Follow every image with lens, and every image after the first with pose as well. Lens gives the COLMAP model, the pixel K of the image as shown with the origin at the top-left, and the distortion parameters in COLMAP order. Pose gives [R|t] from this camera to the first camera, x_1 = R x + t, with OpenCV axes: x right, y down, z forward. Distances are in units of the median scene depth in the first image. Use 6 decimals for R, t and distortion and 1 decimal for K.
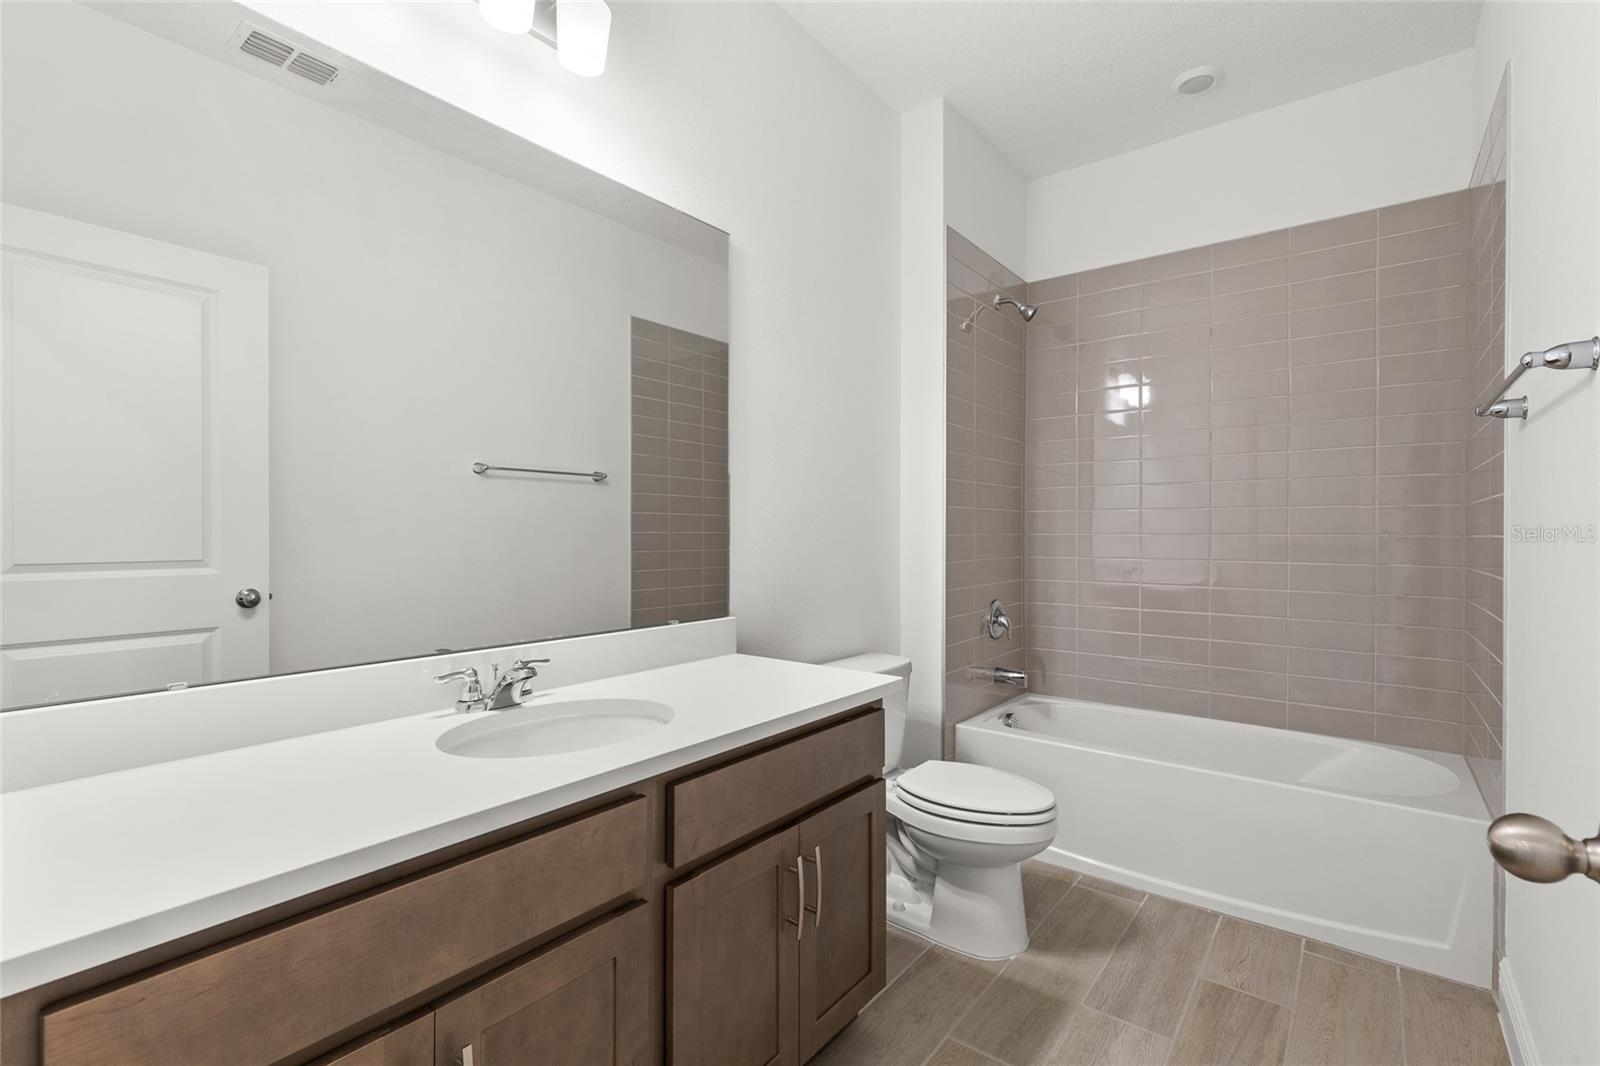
lens RADIAL K [[723.4, 0, 801.8], [0, 723.4, 534.6], [0, 0, 1]] dist [0.008879, -0.001763]
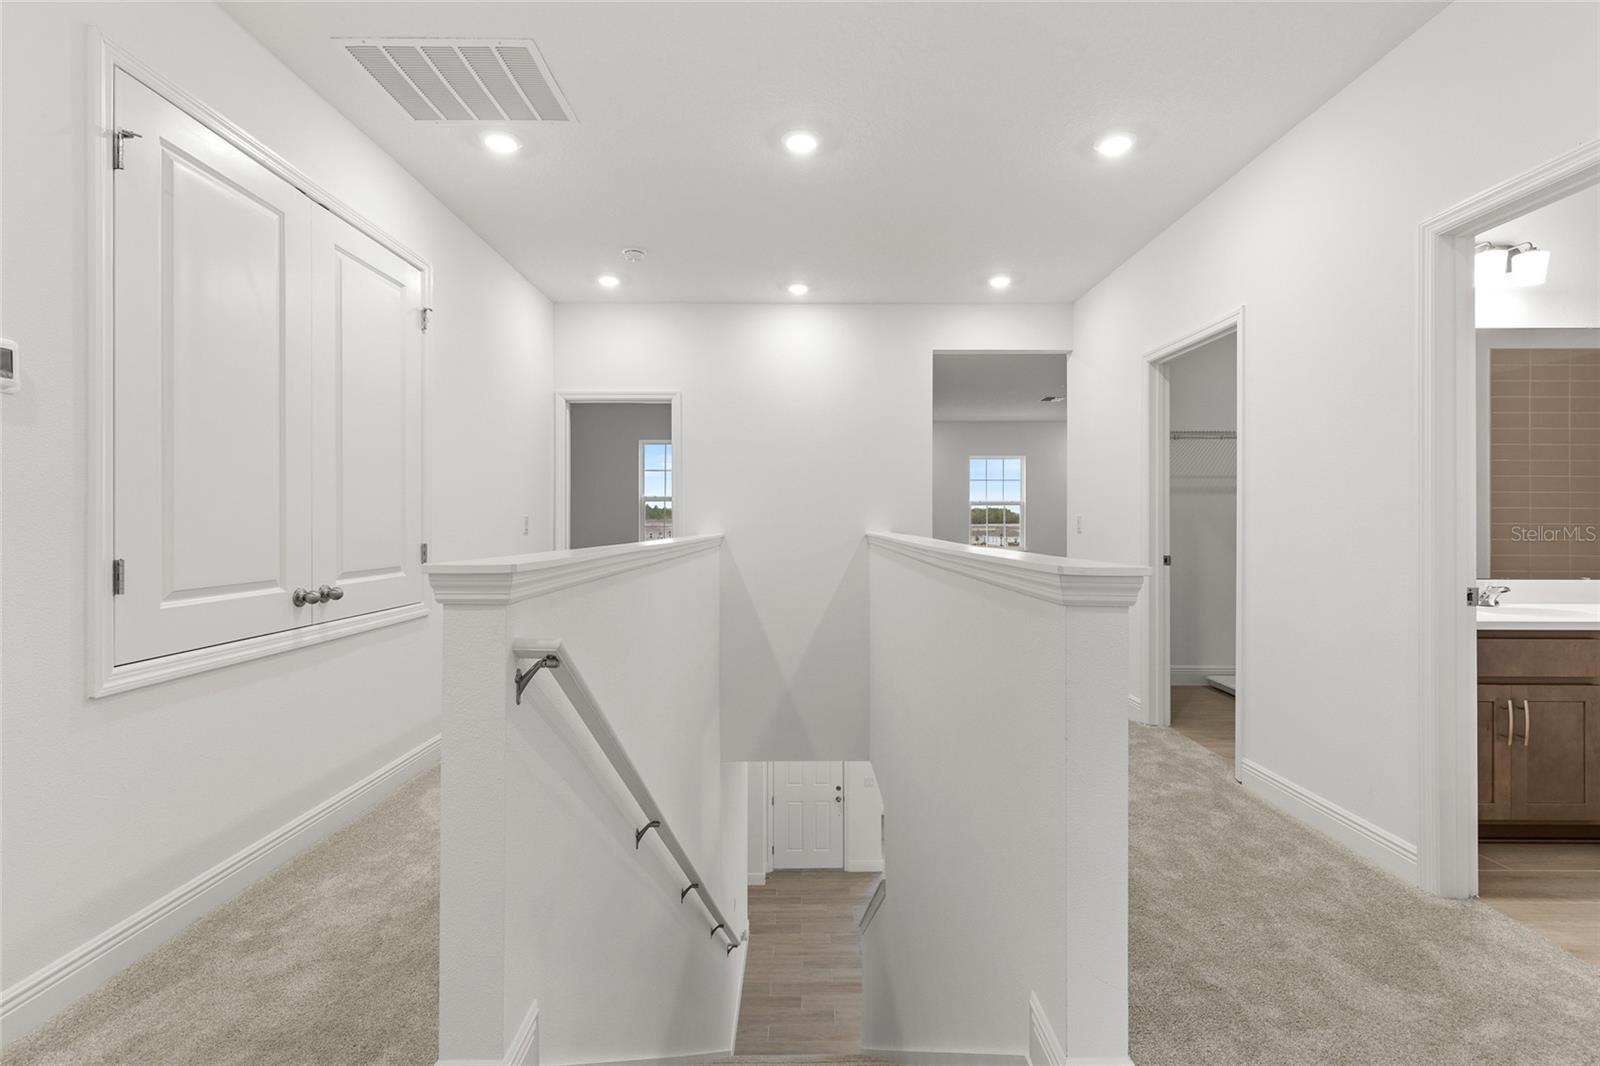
lens RADIAL K [[723.4, 0, 800.2], [0, 723.4, 526.7], [0, 0, 1]] dist [0.008879, -0.001763]
pose [[0.620141, 0.004596, -0.784477, 0.022736], [-0.001745, 0.999988, 0.004478, -0.001226], [0.784488, -0.001408, 0.620142, -2.603814]]
